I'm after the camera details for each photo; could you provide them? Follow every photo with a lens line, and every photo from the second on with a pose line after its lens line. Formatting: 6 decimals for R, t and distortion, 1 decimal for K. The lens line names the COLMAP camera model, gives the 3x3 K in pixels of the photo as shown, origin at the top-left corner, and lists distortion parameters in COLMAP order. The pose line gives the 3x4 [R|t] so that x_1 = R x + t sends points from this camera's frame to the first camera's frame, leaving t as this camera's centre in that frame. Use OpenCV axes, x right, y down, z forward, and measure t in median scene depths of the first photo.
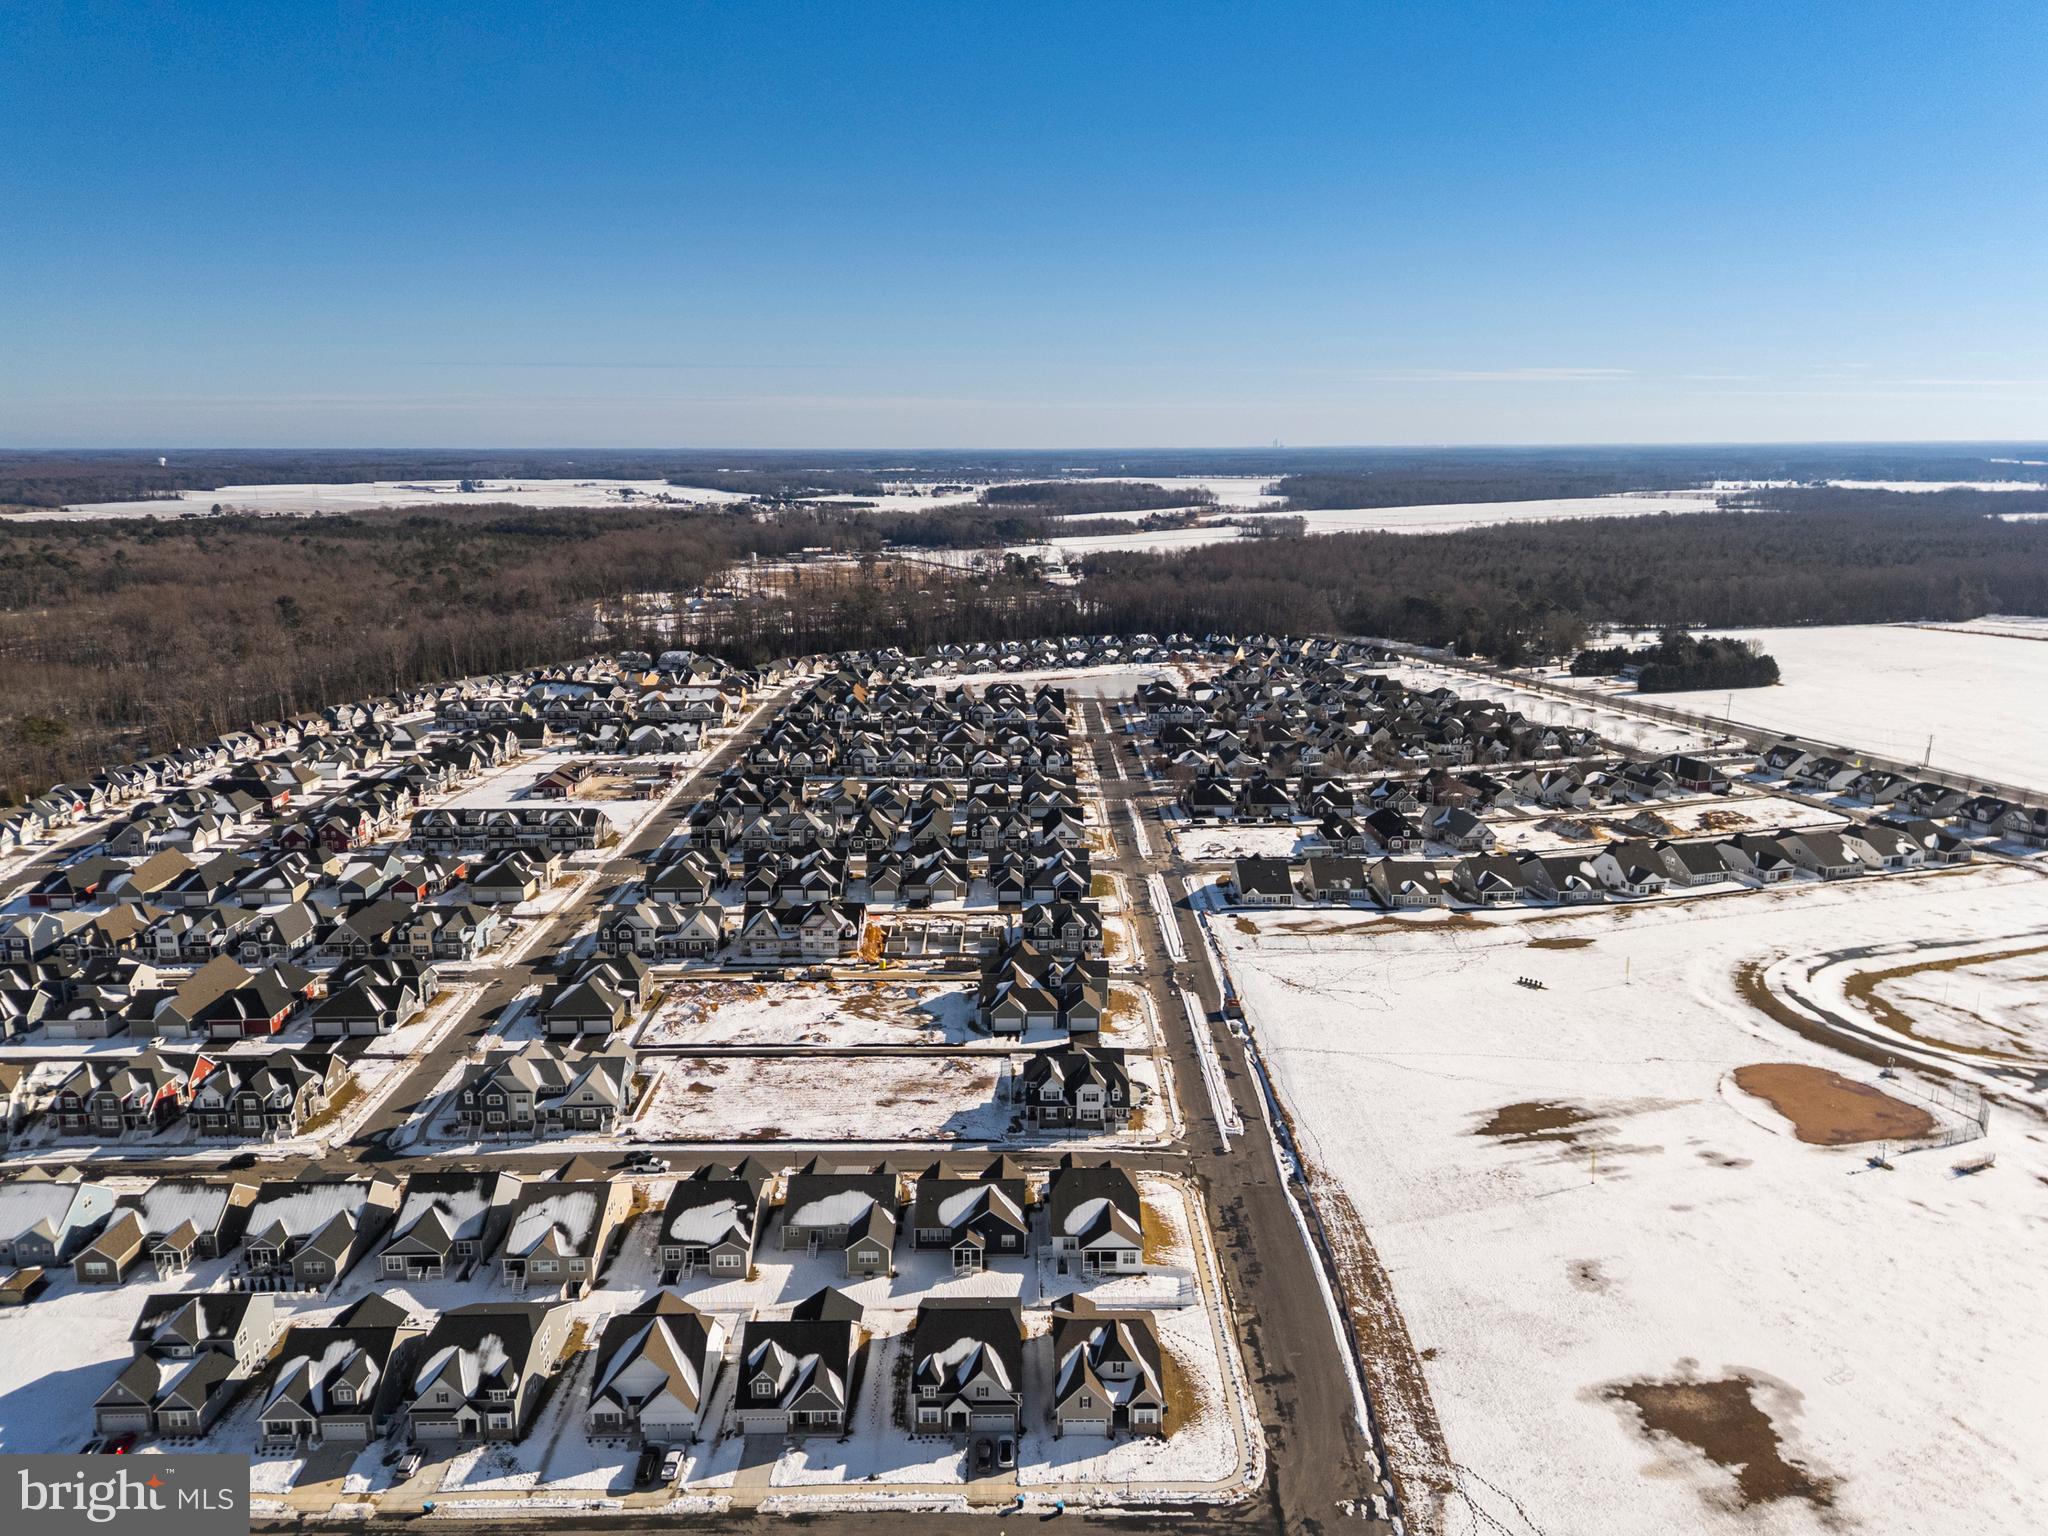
lens RADIAL K [[1488.9, 0, 1022.3], [0, 1488.9, 761.0], [0, 0, 1]] dist [0.086976, -0.075238]
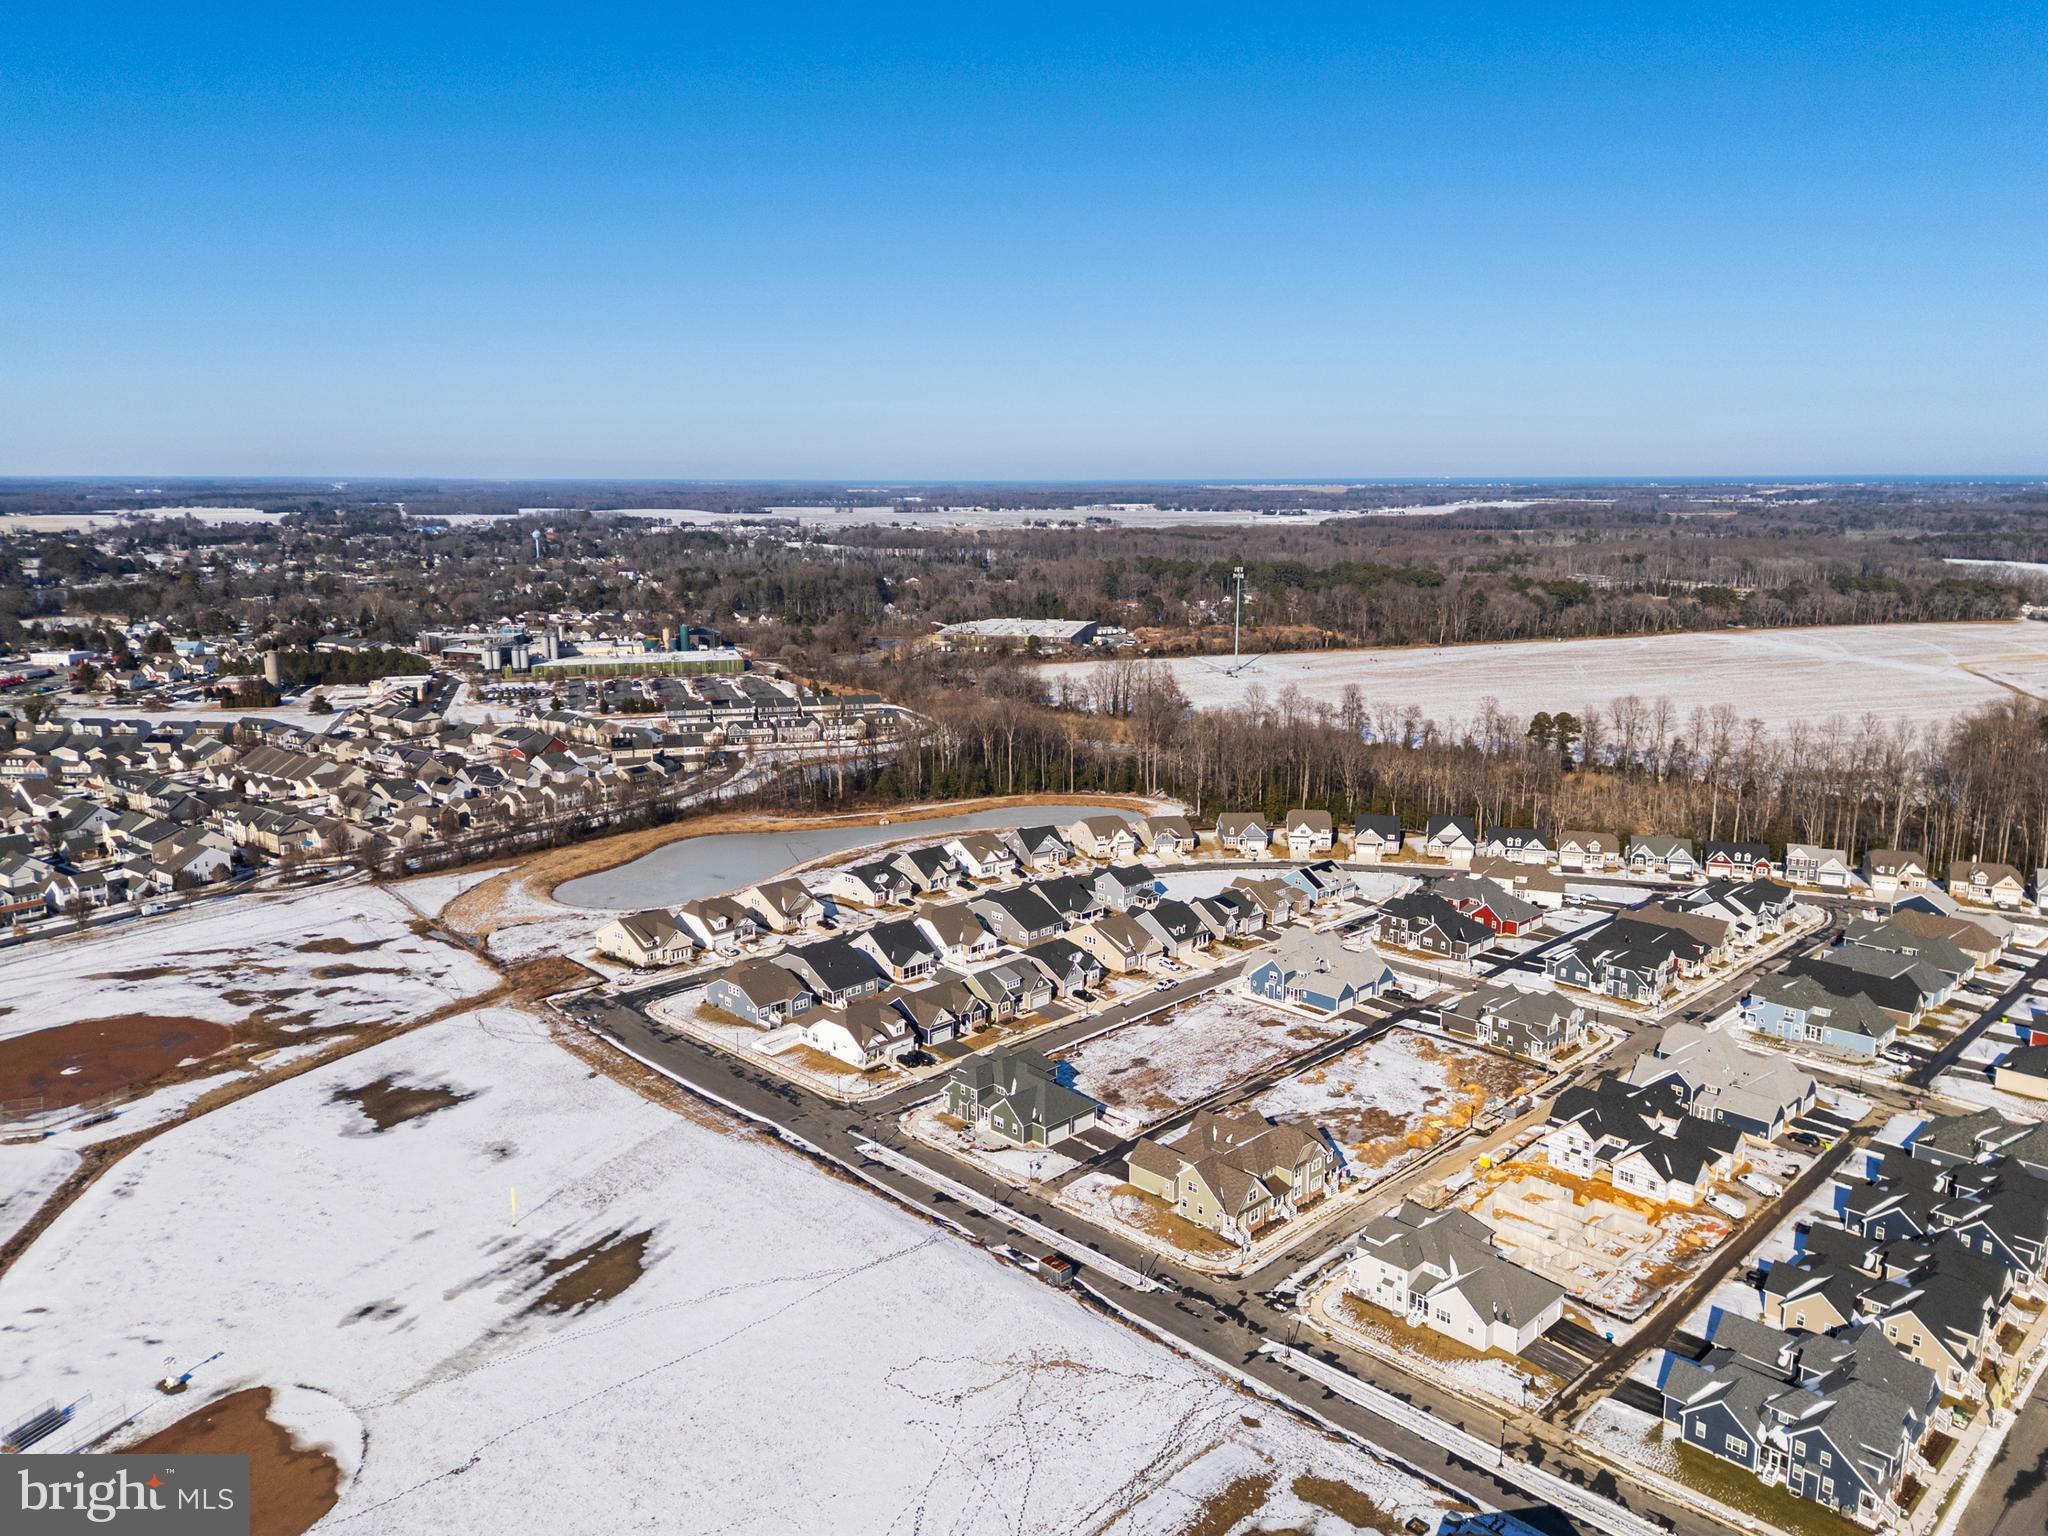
lens RADIAL K [[1488.9, 0, 1024.2], [0, 1488.9, 759.2], [0, 0, 1]] dist [0.086976, -0.075238]
pose [[-0.710959, 0.136398, -0.689879, 0.567744], [-0.144691, 0.931648, 0.333312, -0.269863], [0.688187, 0.336790, -0.642628, 1.284477]]
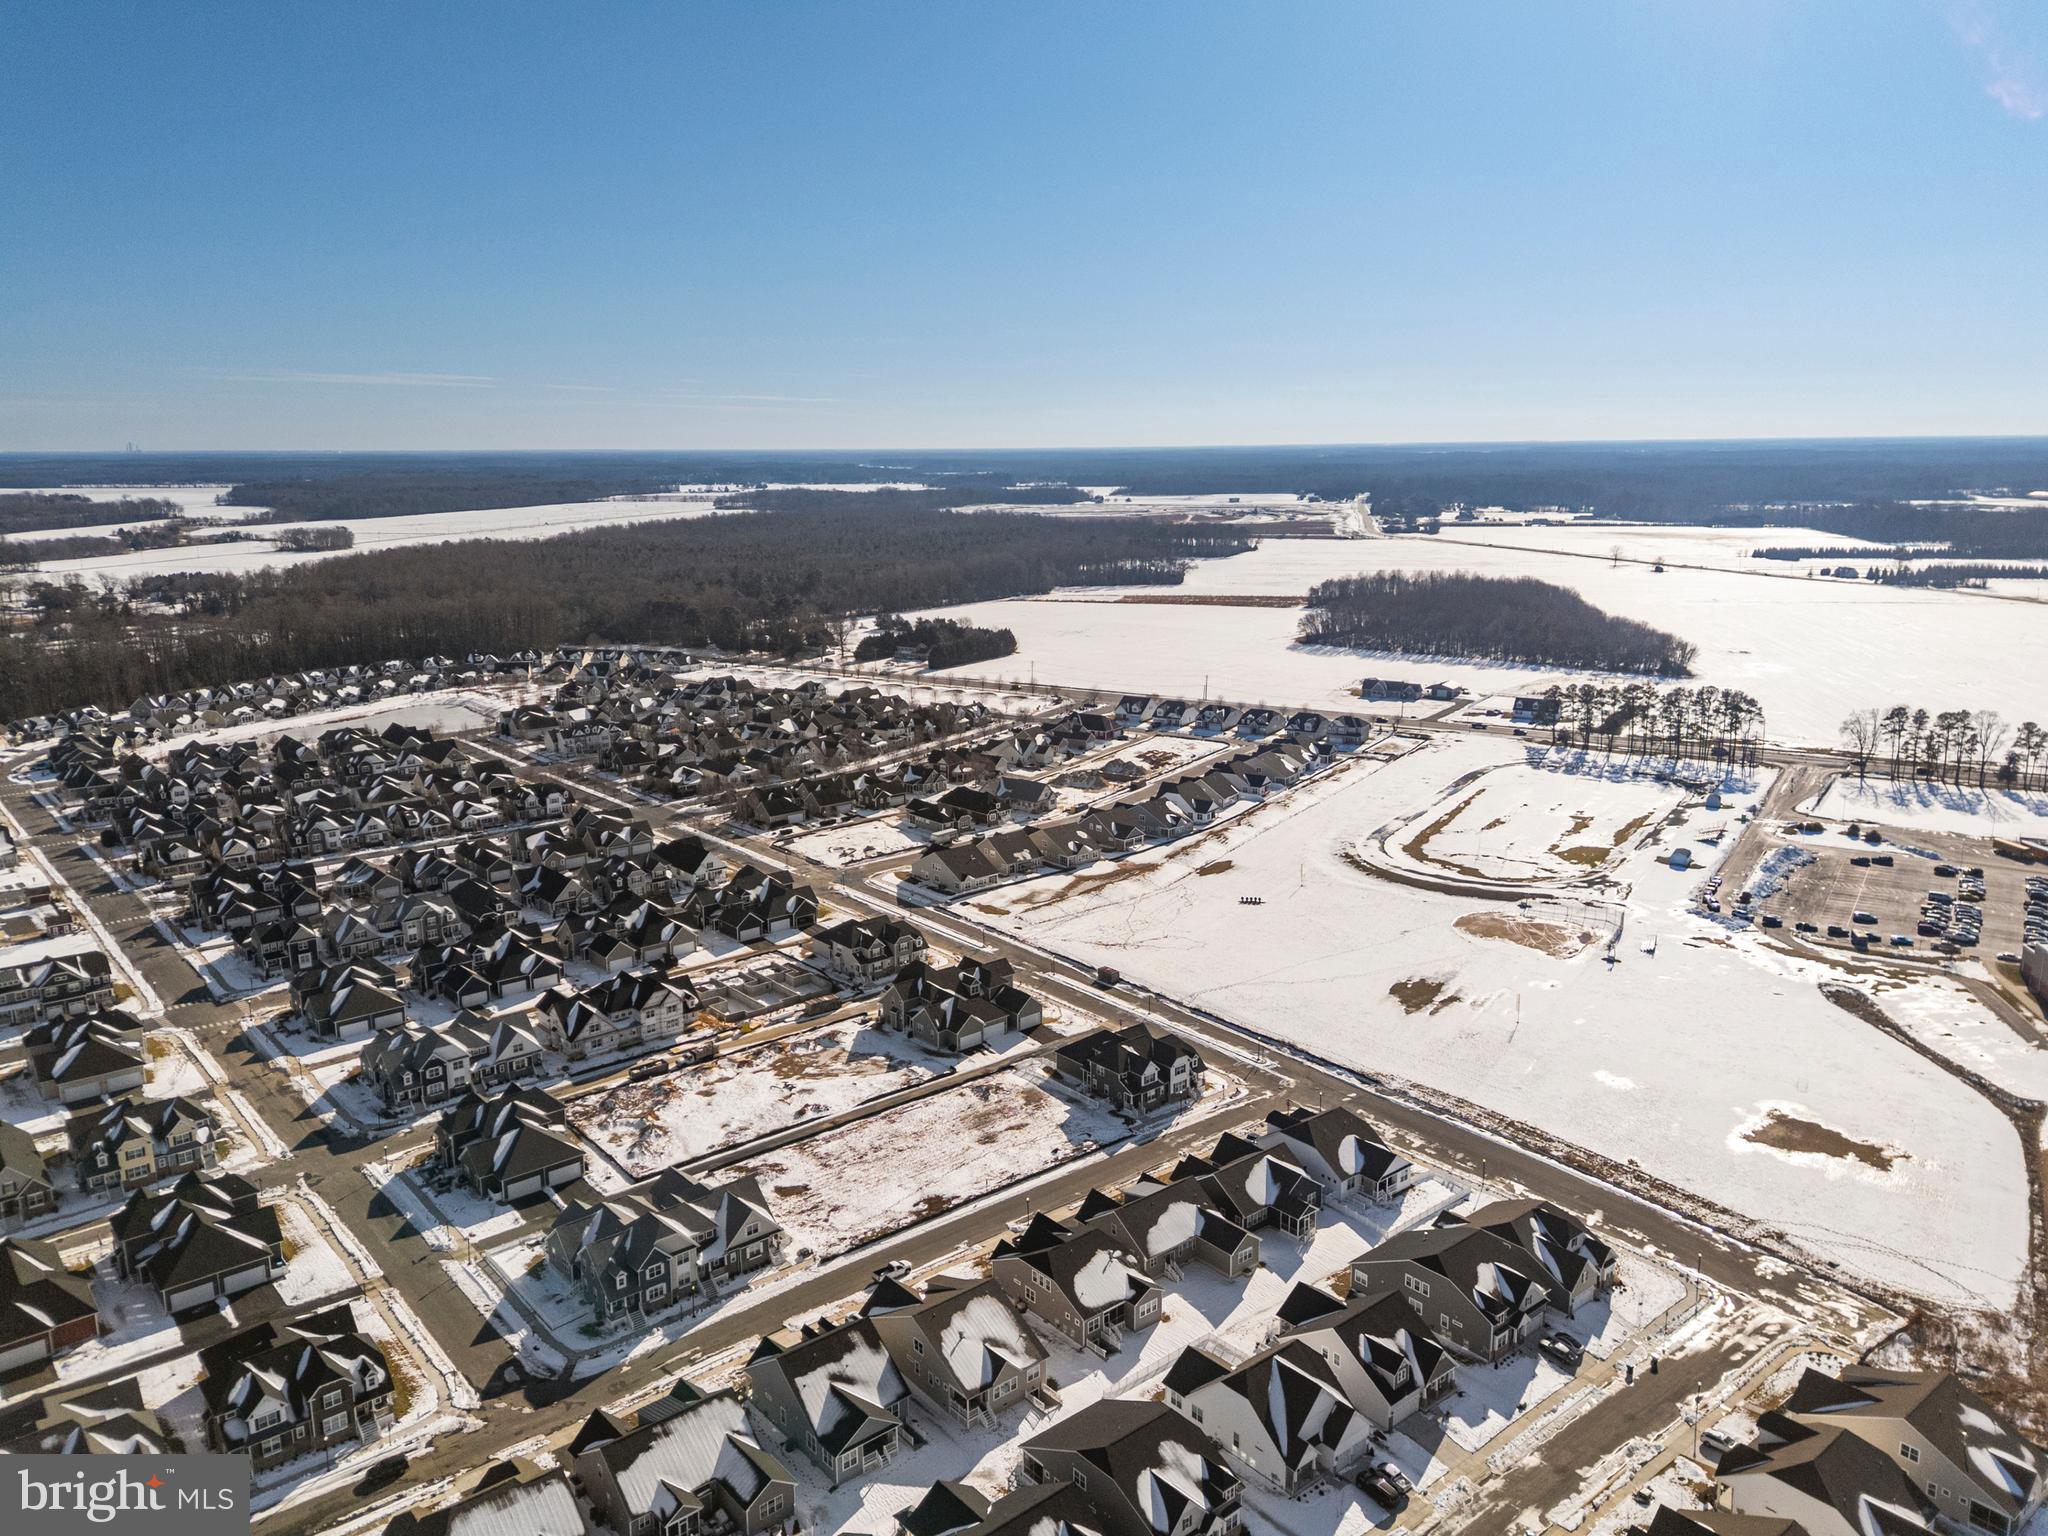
lens RADIAL K [[1488.9, 0, 1021.9], [0, 1488.9, 772.0], [0, 0, 1]] dist [0.086976, -0.075238]
pose [[0.769725, -0.142101, 0.622359, -0.515176], [0.140133, 0.988743, 0.052441, -0.039052], [-0.622805, 0.046848, 0.780974, 0.193624]]
